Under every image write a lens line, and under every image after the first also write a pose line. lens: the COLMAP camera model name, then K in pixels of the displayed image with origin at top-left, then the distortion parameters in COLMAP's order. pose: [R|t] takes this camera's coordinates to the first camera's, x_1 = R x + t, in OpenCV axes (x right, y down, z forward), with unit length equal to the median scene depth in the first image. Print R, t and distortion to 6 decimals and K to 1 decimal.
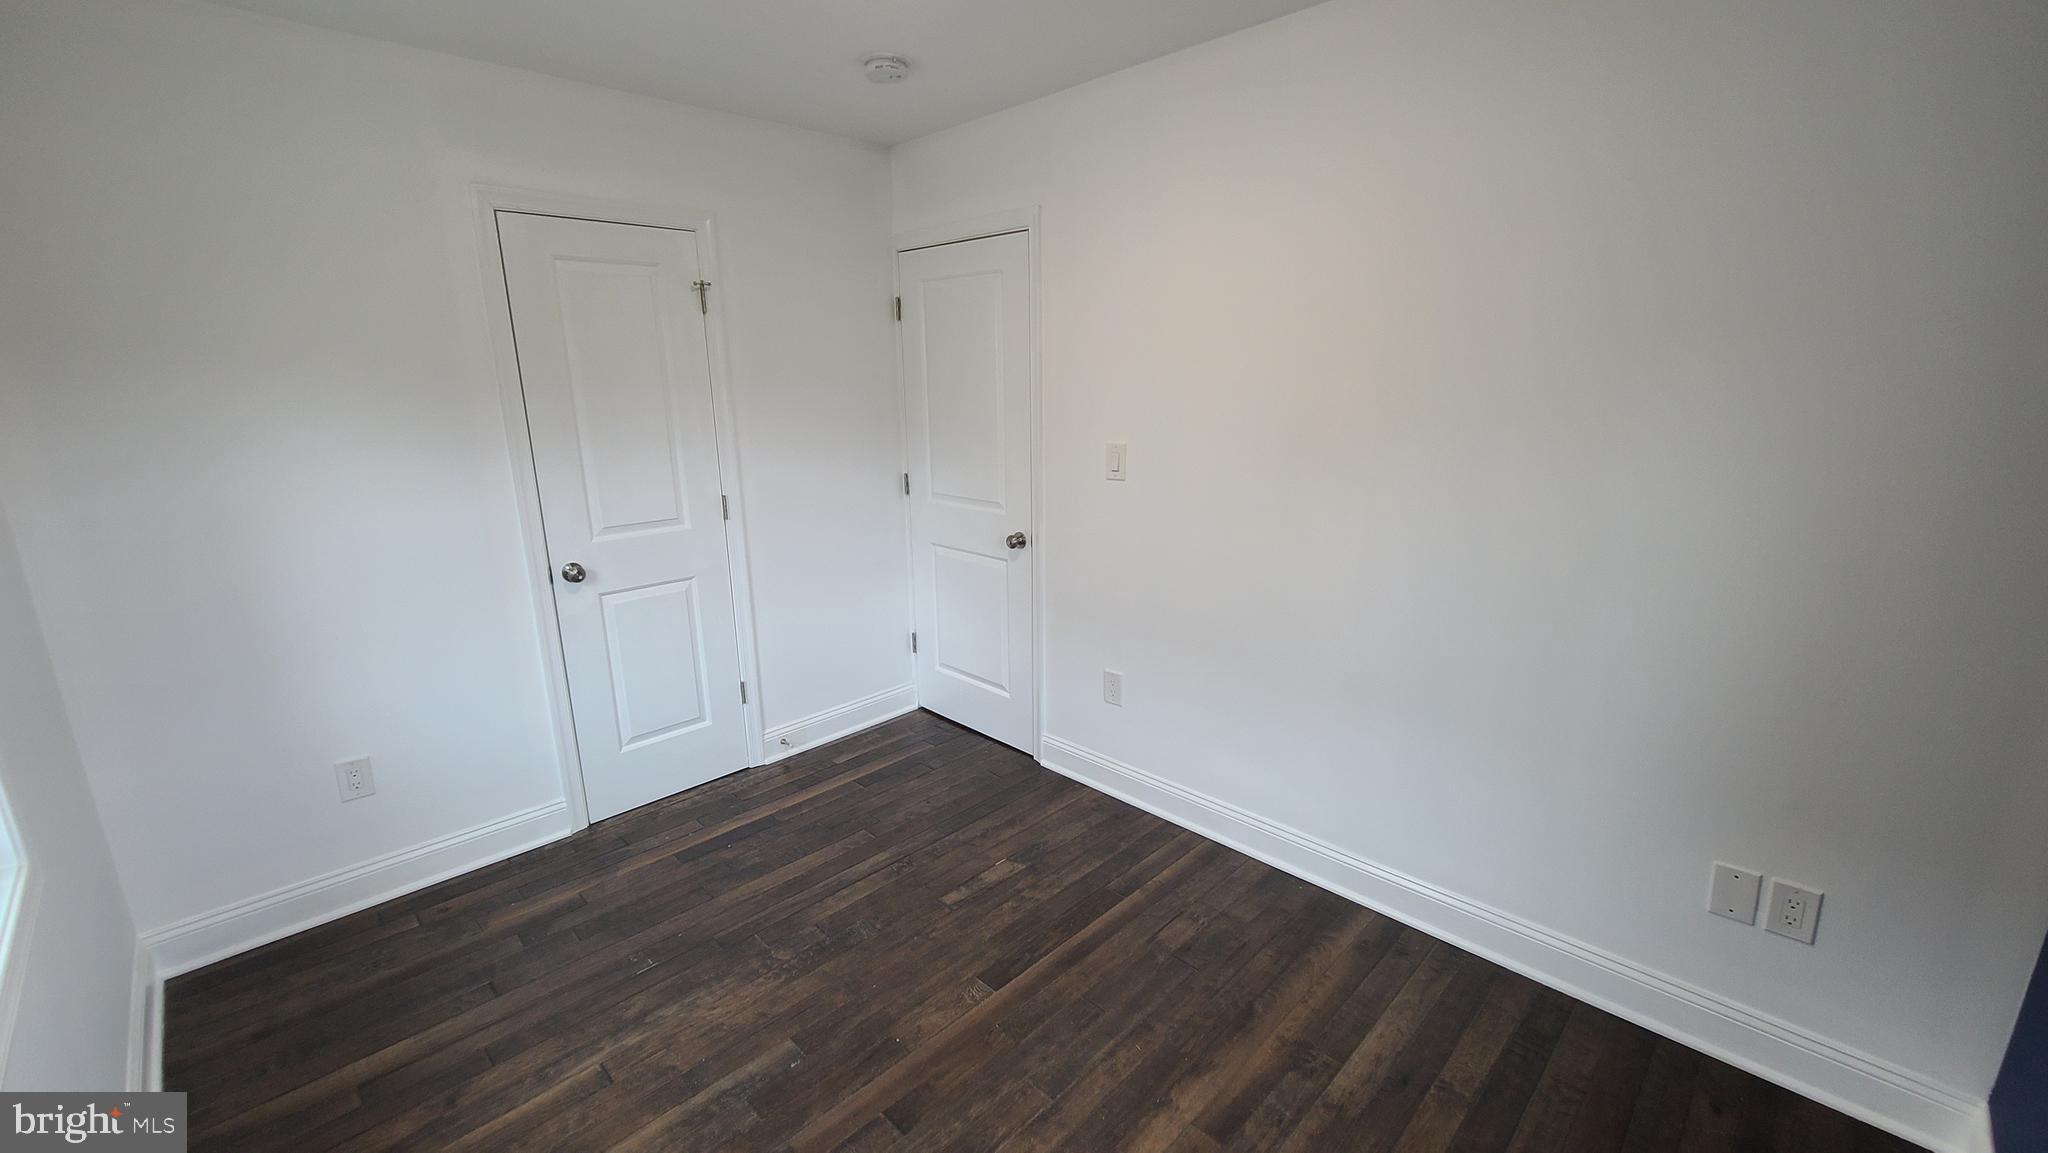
lens RADIAL K [[837.3, 0, 1017.8], [0, 837.3, 579.5], [0, 0, 1]] dist [0.001628, -0.000459]
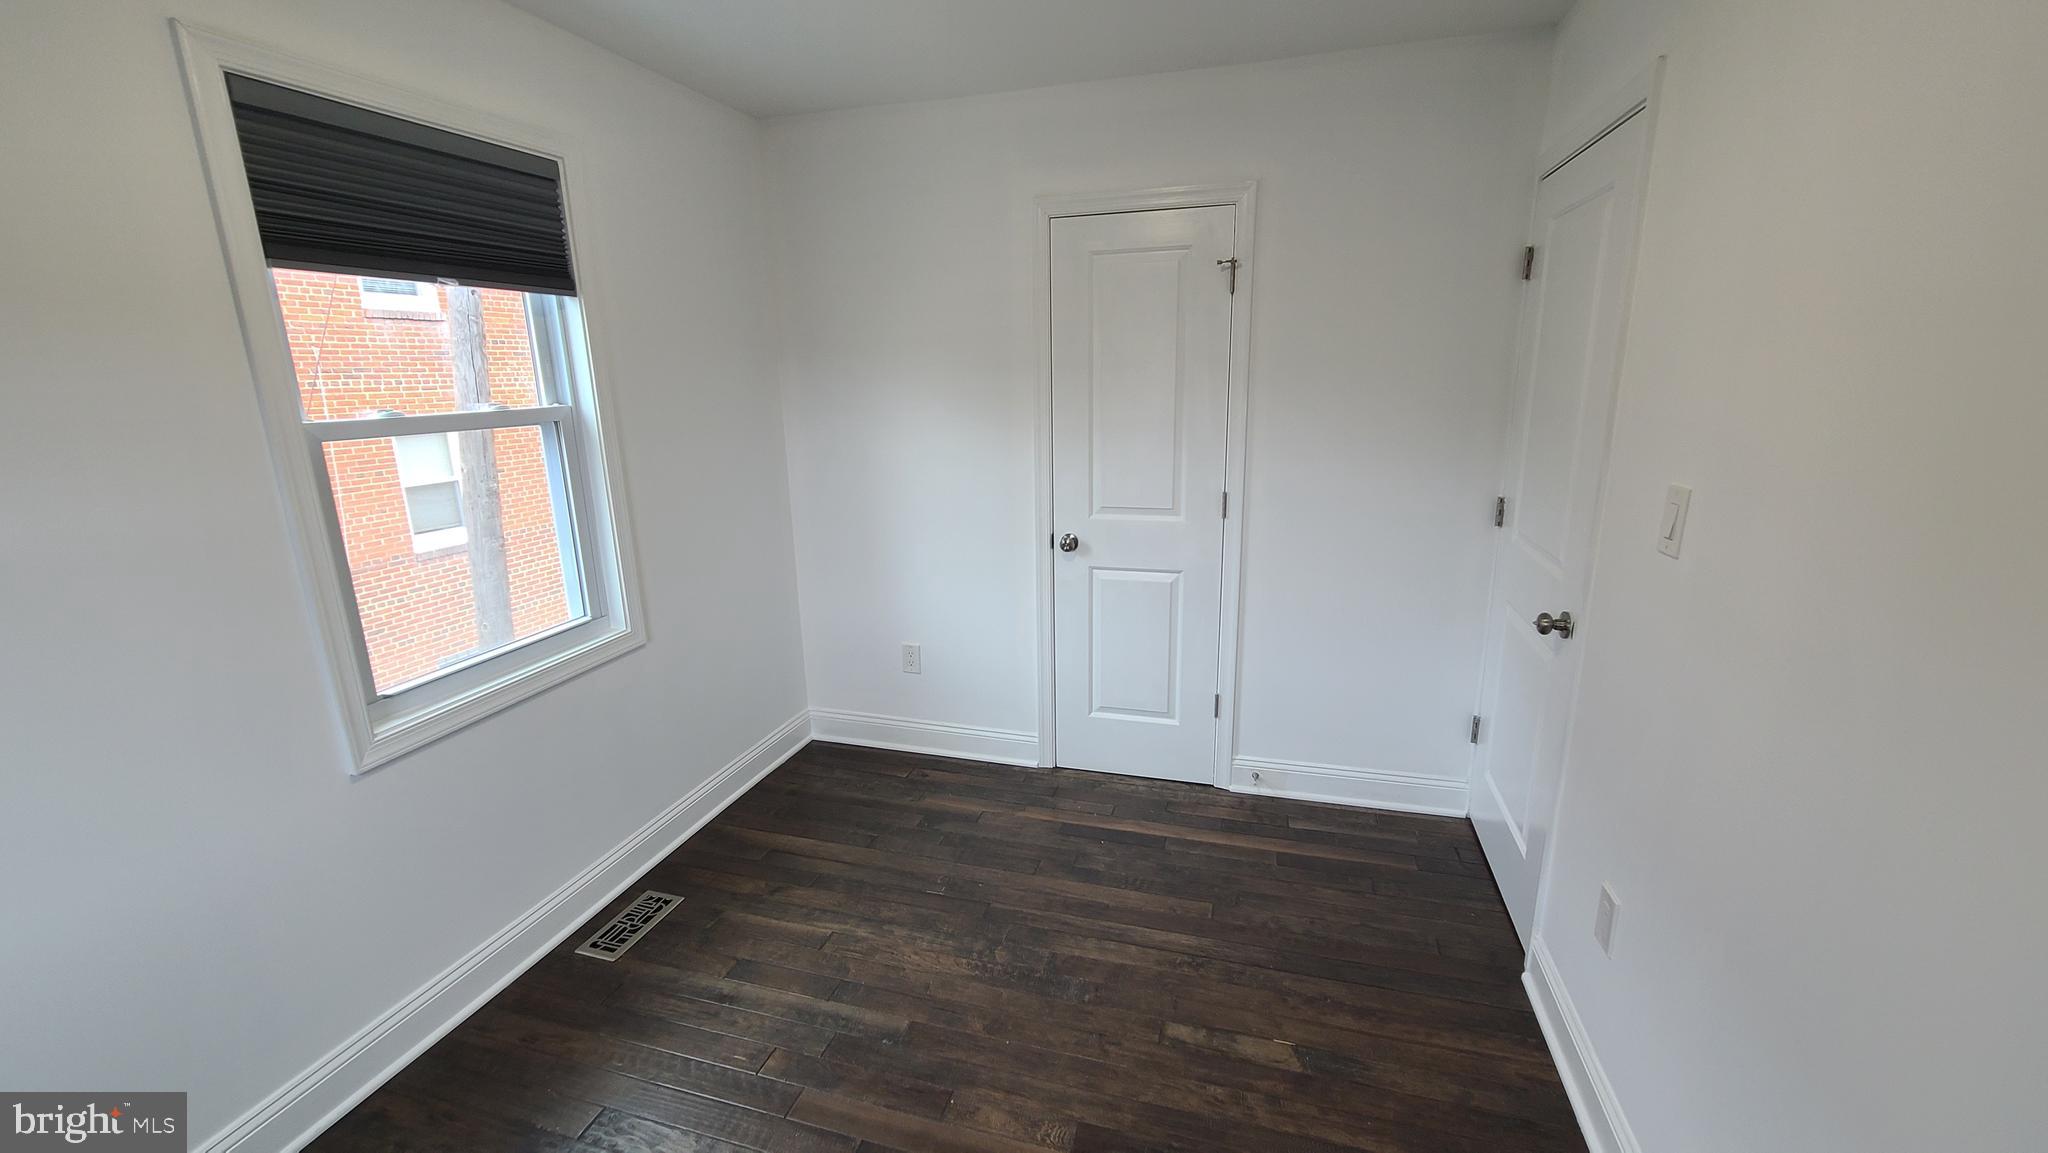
lens RADIAL K [[837.3, 0, 1017.8], [0, 837.3, 579.5], [0, 0, 1]] dist [0.001628, -0.000459]
pose [[0.472260, 0.215119, -0.854807, 0.409035], [-0.200222, 0.970593, 0.133640, -0.099257], [0.858418, 0.108039, 0.501444, 0.413320]]
